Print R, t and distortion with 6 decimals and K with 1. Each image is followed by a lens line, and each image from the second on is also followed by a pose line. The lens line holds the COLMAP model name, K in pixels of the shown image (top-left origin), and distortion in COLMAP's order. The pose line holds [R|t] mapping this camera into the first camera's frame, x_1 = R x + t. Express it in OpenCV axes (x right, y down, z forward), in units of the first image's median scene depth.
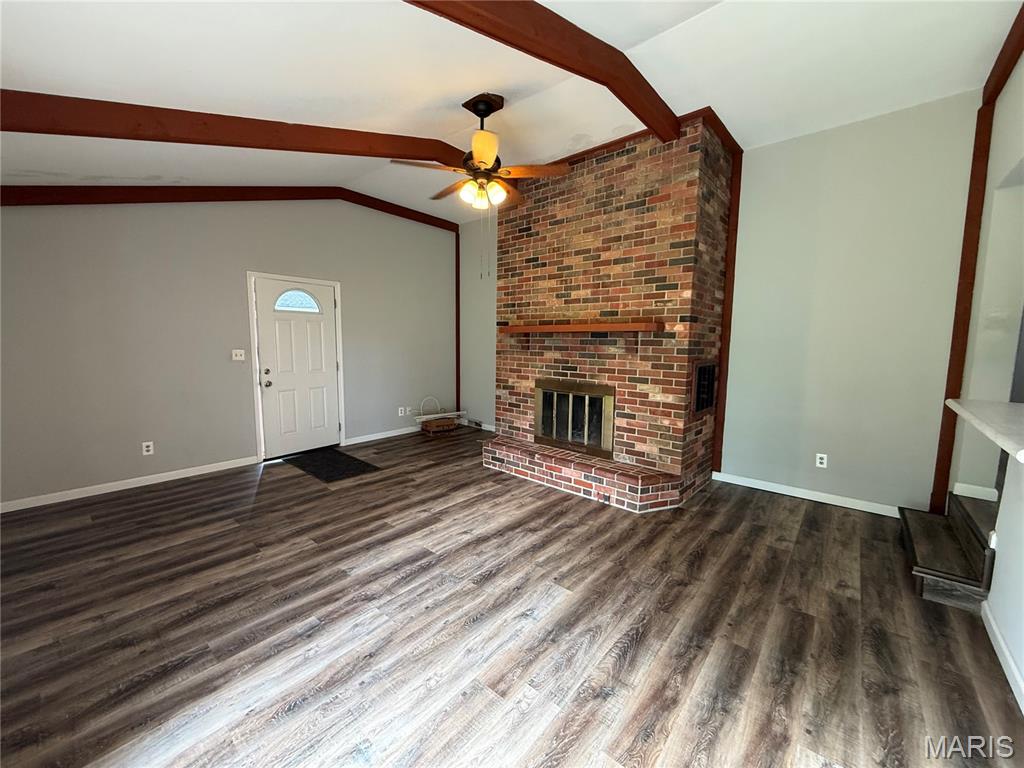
lens RADIAL K [[407.3, 0, 508.6], [0, 407.3, 383.1], [0, 0, 1]] dist [0.000297, 0.000432]
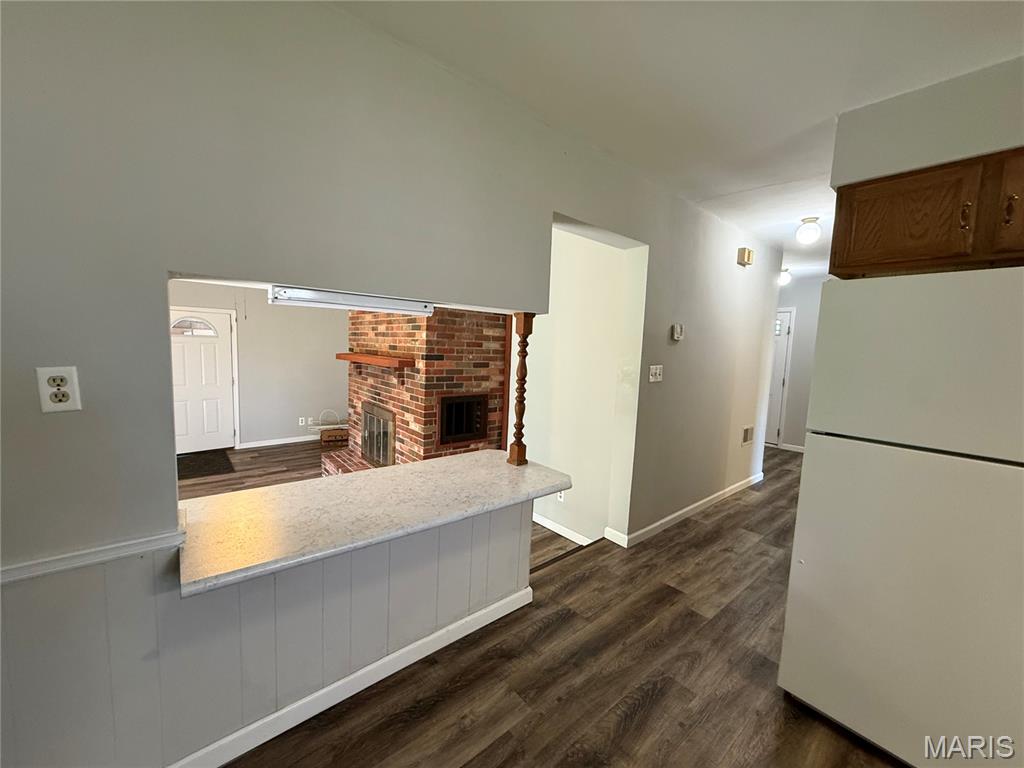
lens RADIAL K [[407.3, 0, 508.6], [0, 407.3, 383.1], [0, 0, 1]] dist [0.000297, 0.000432]
pose [[0.987113, 0.037291, -0.155618, 0.787558], [-0.039069, 0.999201, -0.008378, -0.081595], [0.155181, 0.014349, 0.987782, -0.056132]]
